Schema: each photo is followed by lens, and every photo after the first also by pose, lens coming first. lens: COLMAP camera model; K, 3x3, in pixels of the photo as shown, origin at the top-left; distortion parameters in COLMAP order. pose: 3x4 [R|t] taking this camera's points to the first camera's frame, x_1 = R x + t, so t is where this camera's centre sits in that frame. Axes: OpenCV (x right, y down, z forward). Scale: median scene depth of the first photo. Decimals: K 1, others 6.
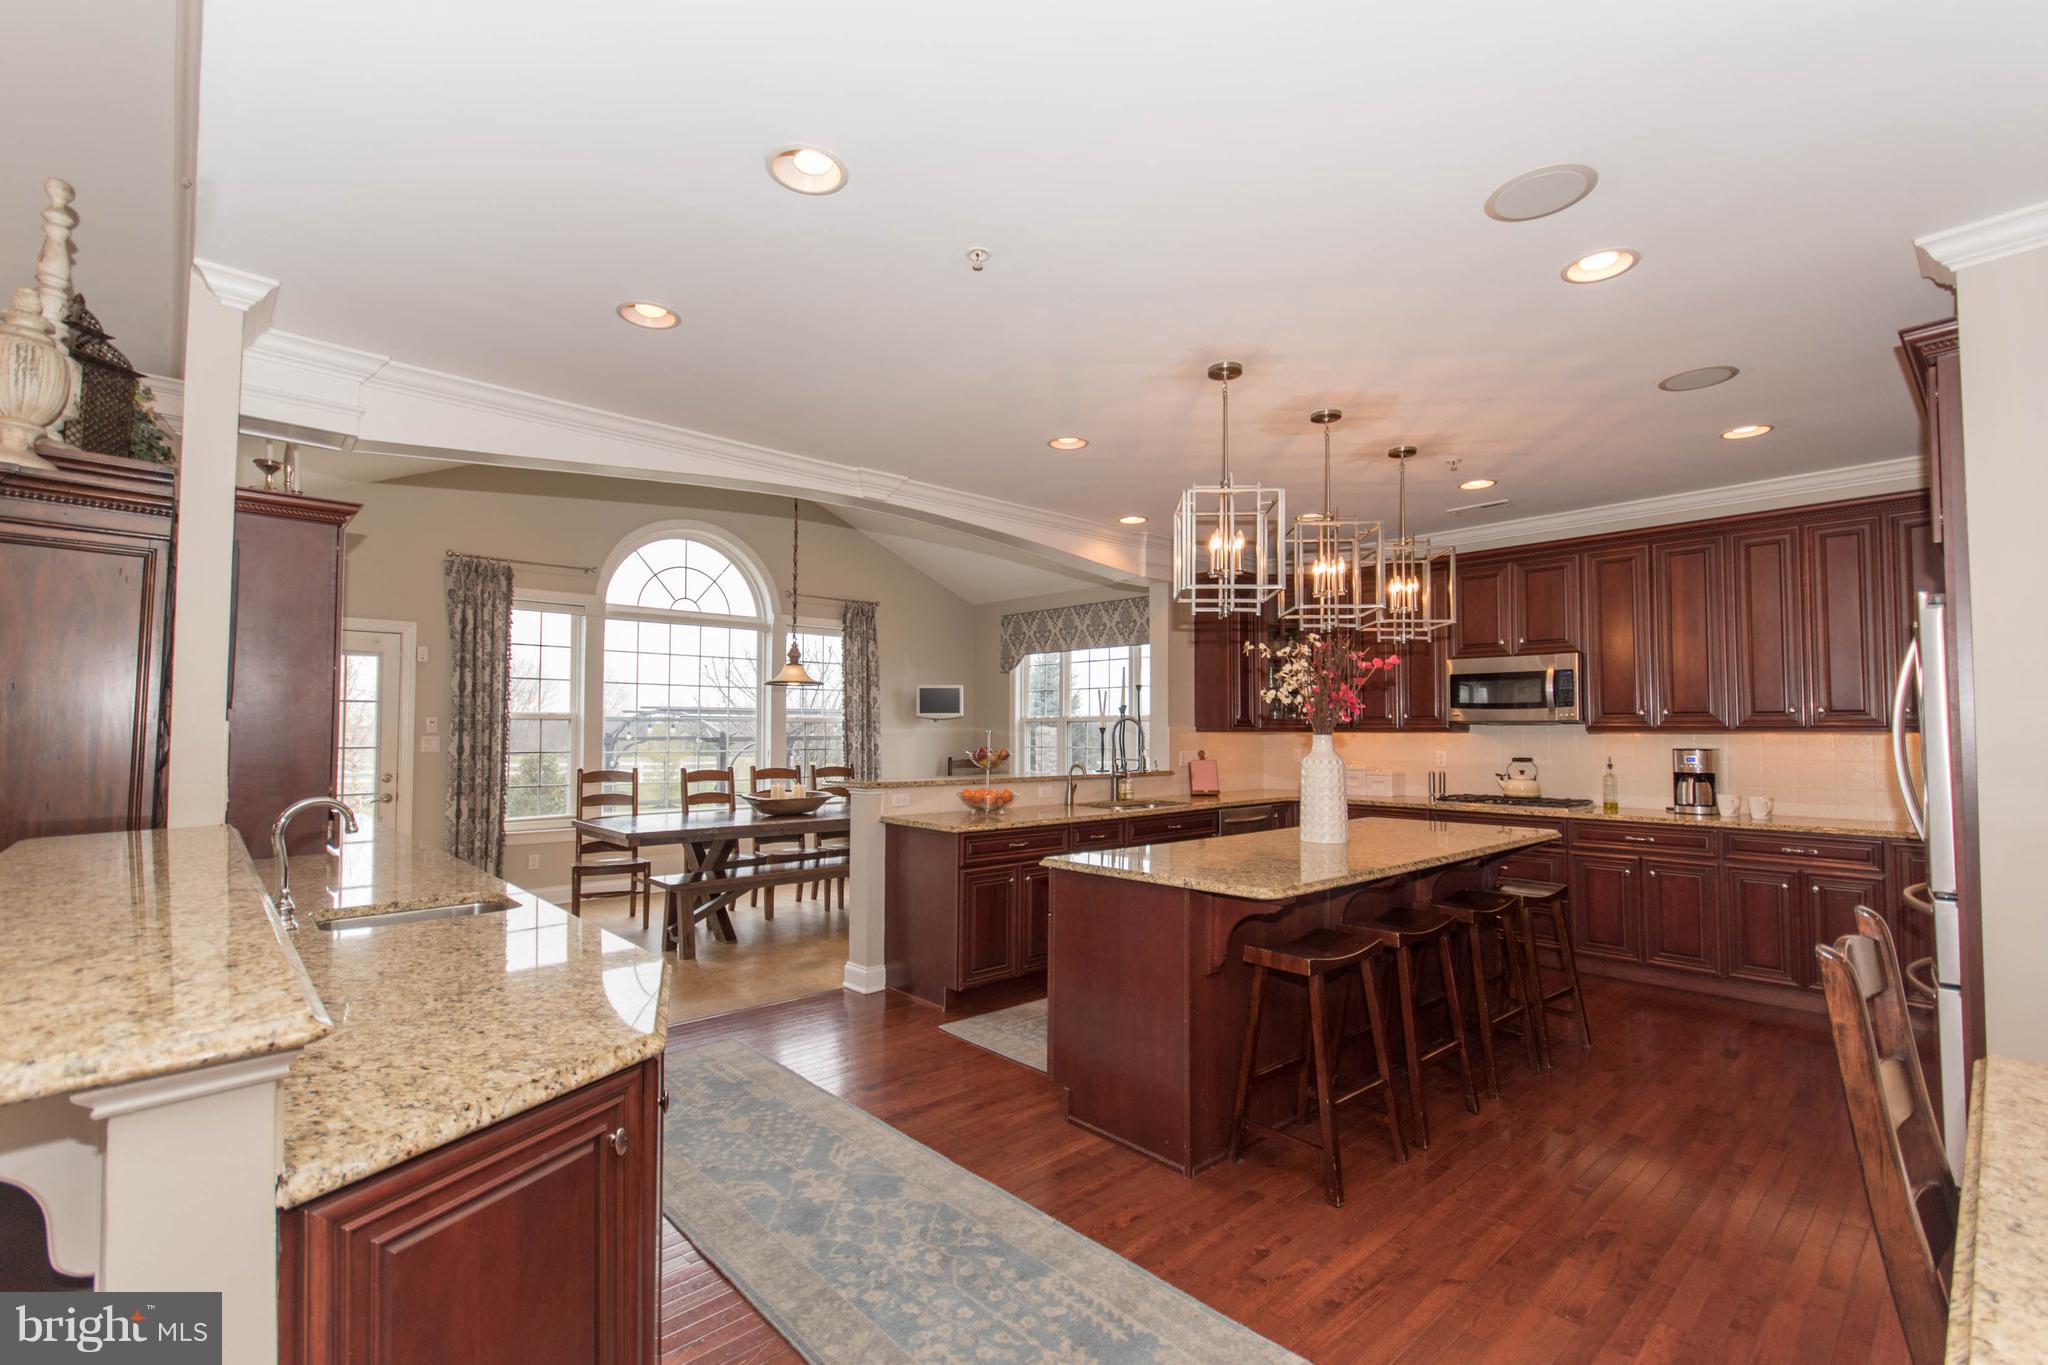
lens RADIAL K [[909.5, 0, 1011.9], [0, 909.5, 694.3], [0, 0, 1]] dist [0.010811, -0.000015]
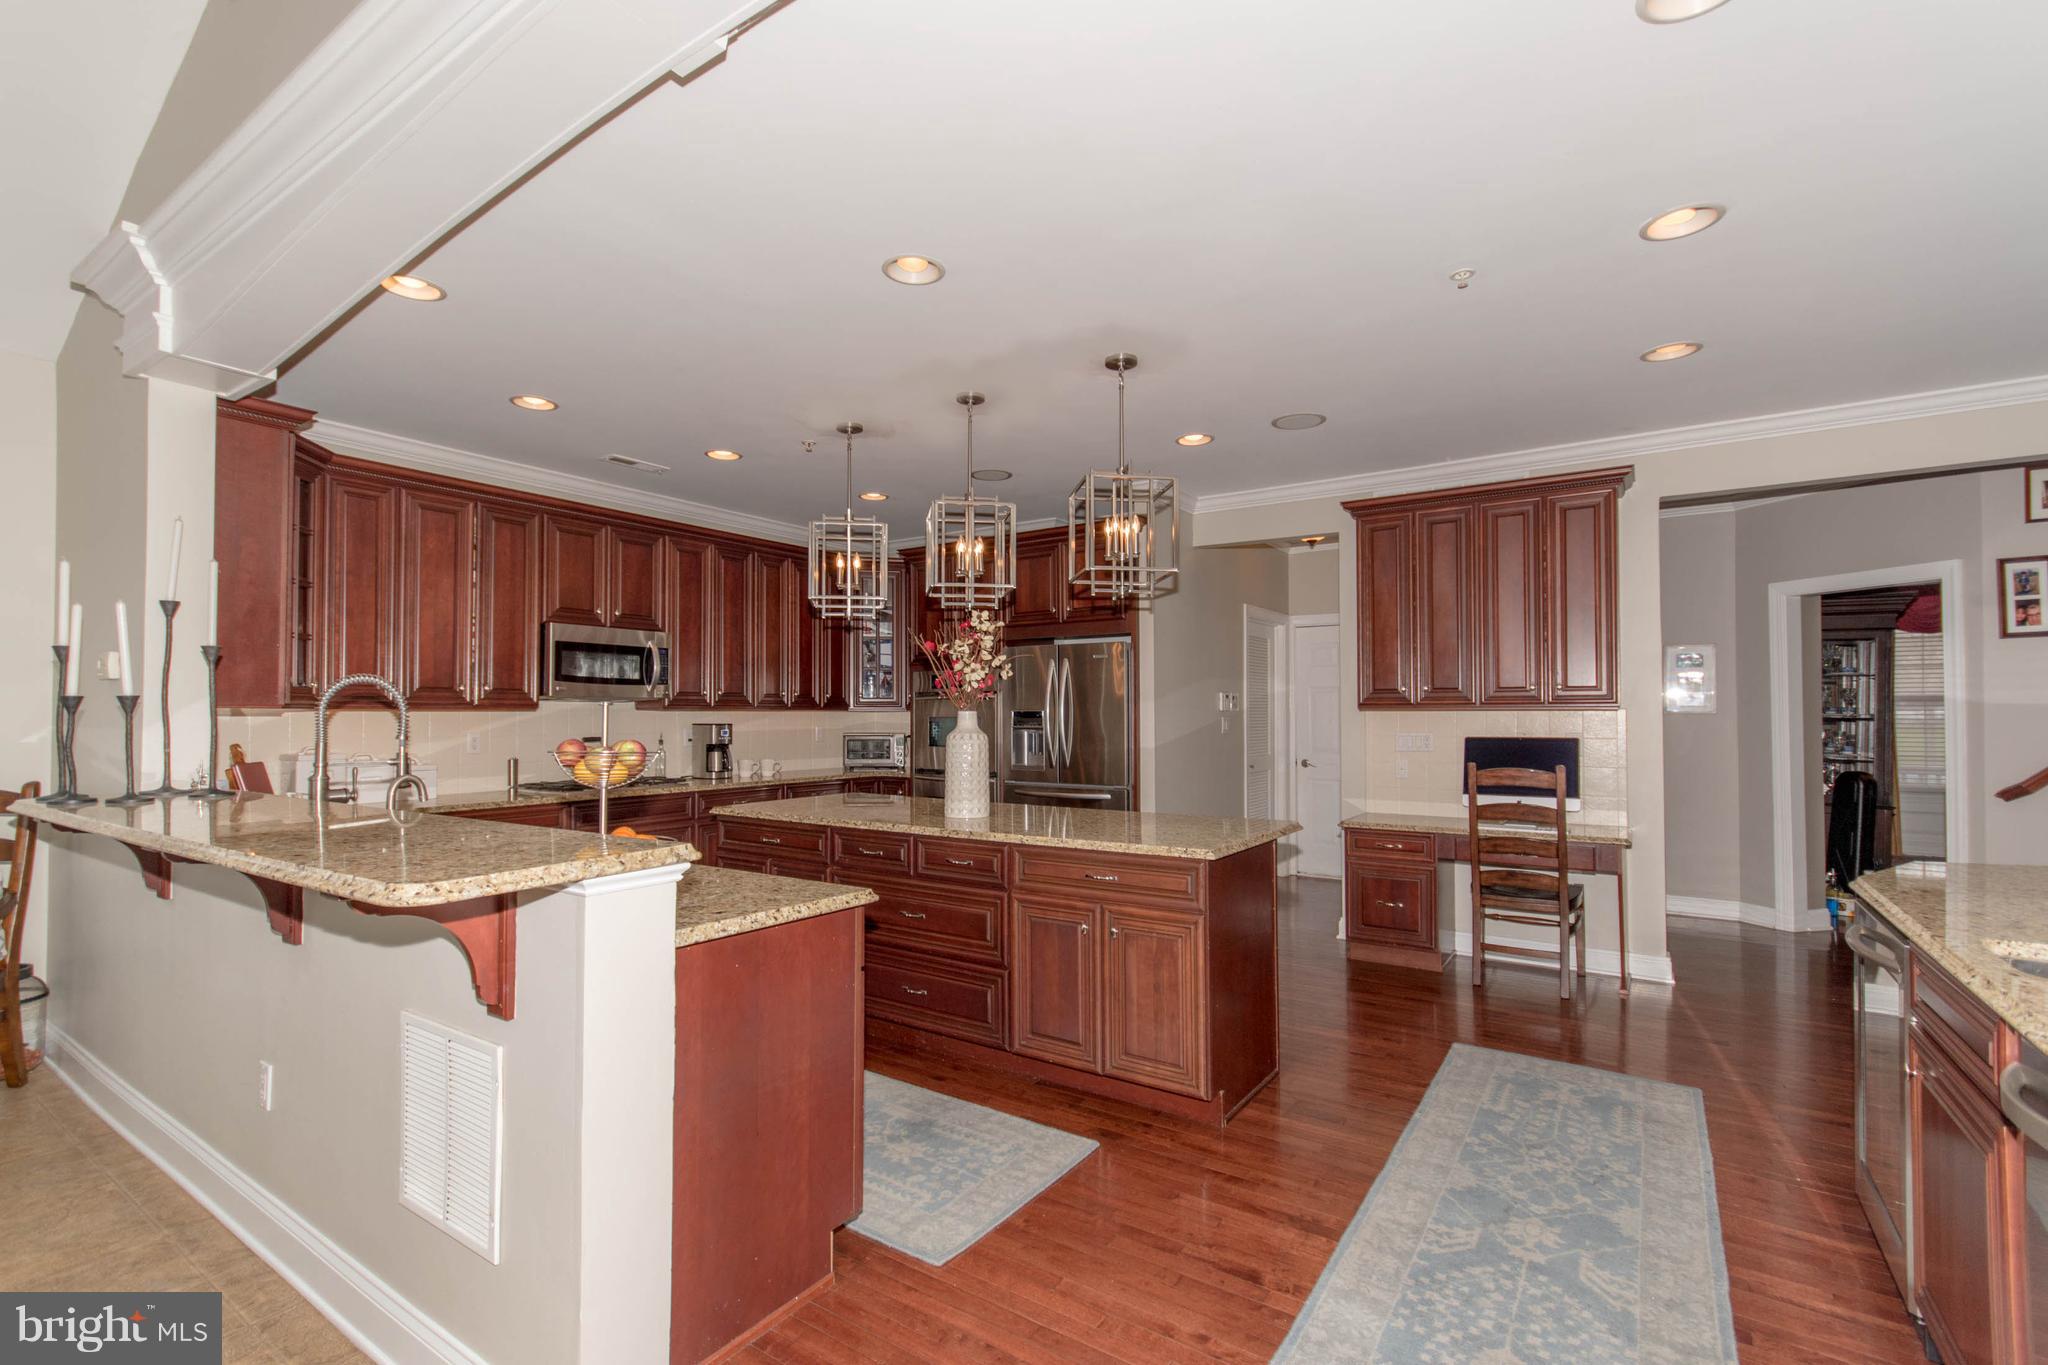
lens RADIAL K [[909.5, 0, 1011.9], [0, 909.5, 694.3], [0, 0, 1]] dist [0.010811, -0.000015]
pose [[-0.233593, 0.019040, 0.972148, -0.648870], [-0.043103, 0.998623, -0.029915, 0.050922], [-0.971379, -0.048891, -0.232451, 1.166664]]
